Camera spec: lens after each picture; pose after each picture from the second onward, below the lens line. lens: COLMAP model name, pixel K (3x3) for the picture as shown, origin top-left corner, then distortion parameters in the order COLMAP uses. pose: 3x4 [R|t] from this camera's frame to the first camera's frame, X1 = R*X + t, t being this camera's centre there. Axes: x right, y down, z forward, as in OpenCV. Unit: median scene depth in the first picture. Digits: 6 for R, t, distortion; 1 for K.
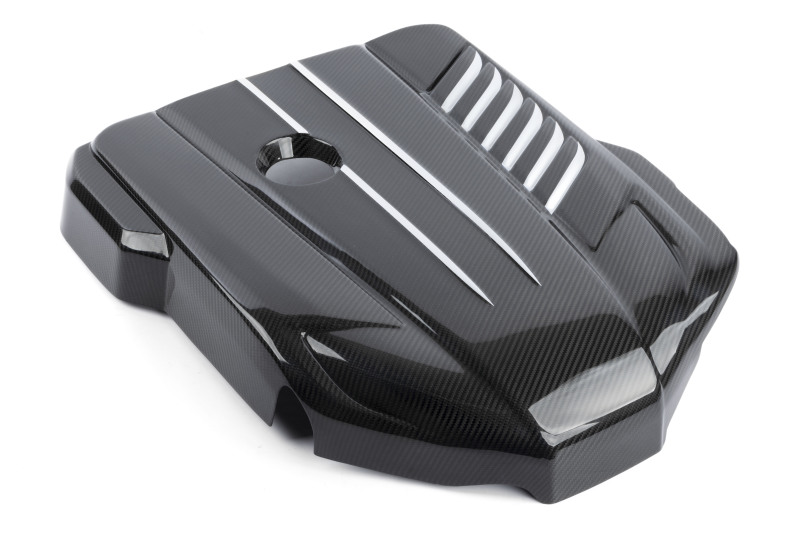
lens RADIAL K [[1448.0, 0, 400.0], [0, 1448.0, 265.9], [0, 0, 1]] dist [0.044612, 0.000000]
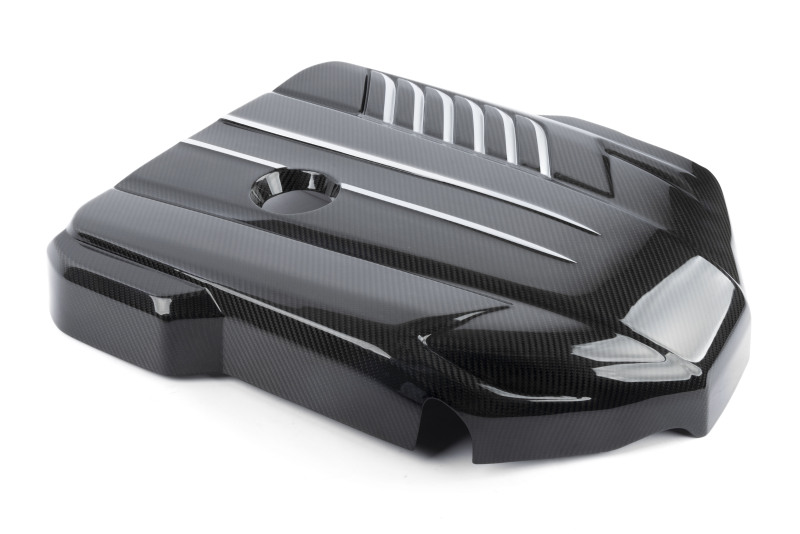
lens RADIAL K [[1001.7, 0, 399.4], [0, 1001.7, 269.0], [0, 0, 1]] dist [-0.039948, 0.000000]
pose [[0.918803, -0.257505, 0.299152, -0.217864], [0.275547, 0.961100, -0.019006, 0.010094], [-0.282621, 0.099893, 0.954016, 0.340091]]
